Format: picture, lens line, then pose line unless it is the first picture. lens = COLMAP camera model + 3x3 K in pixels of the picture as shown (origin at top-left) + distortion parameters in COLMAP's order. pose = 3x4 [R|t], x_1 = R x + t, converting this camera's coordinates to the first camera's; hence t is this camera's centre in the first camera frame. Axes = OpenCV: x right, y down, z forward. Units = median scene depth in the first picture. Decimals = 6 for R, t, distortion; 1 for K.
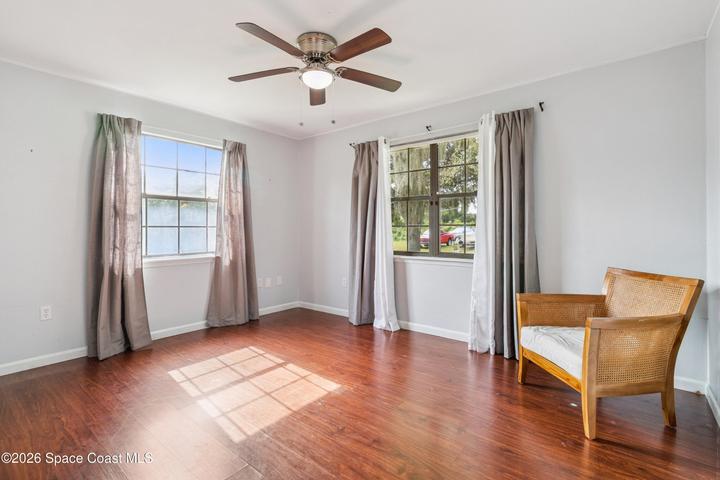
lens RADIAL K [[333.0, 0, 359.5], [0, 333.0, 226.8], [0, 0, 1]] dist [-0.001112, 0.000659]
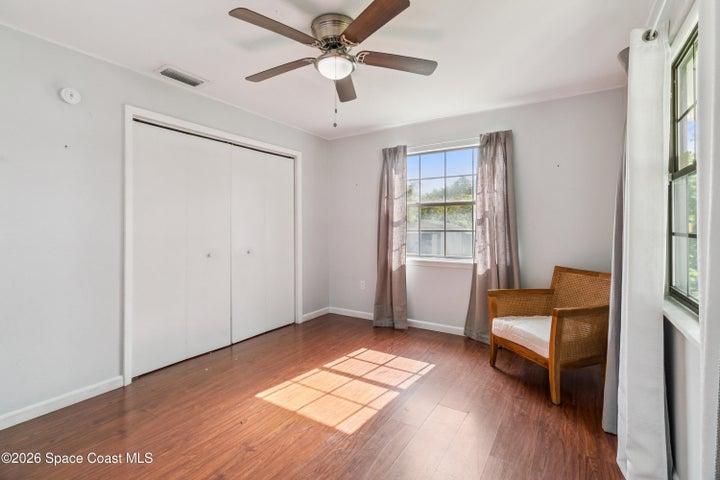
lens RADIAL K [[333.0, 0, 359.5], [0, 333.0, 226.8], [0, 0, 1]] dist [-0.001112, 0.000659]
pose [[0.117090, -0.006860, -0.993098, 0.522258], [0.003482, 0.999973, -0.006497, -0.008848], [0.993115, -0.002697, 0.117111, 0.658875]]
